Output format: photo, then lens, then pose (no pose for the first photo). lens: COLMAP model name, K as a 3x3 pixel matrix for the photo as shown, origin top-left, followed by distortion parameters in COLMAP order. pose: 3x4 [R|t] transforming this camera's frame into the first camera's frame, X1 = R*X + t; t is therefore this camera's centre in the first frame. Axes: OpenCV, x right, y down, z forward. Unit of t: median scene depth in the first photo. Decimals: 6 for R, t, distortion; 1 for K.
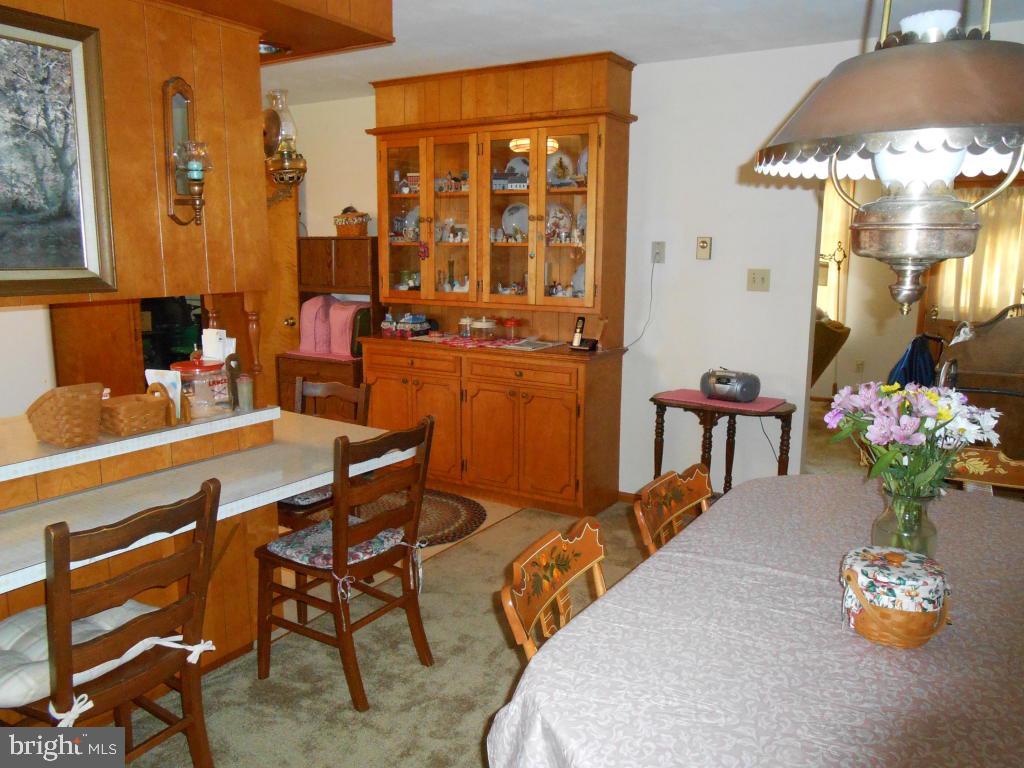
lens RADIAL K [[790.4, 0, 514.2], [0, 790.4, 387.6], [0, 0, 1]] dist [-0.046615, 0.047551]
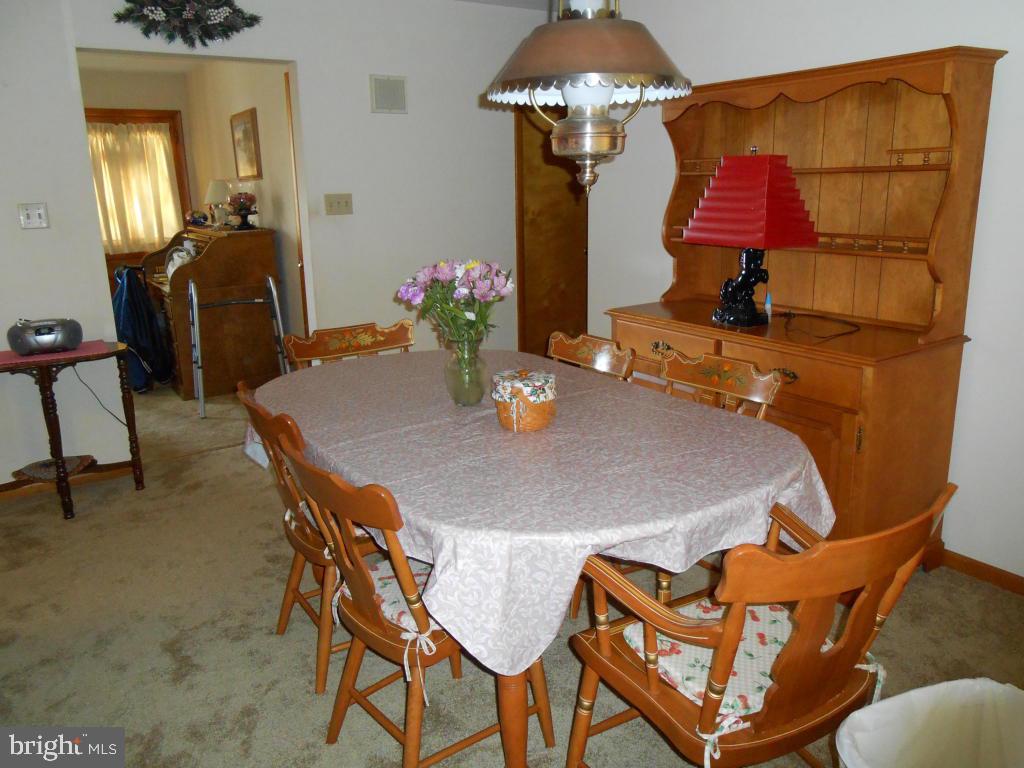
lens RADIAL K [[790.4, 0, 520.3], [0, 790.4, 382.6], [0, 0, 1]] dist [-0.046615, 0.047551]
pose [[0.440365, -0.242992, 0.864311, -0.779739], [0.184752, 0.966601, 0.177619, -0.029398], [-0.878604, 0.081466, 0.470550, 0.303852]]
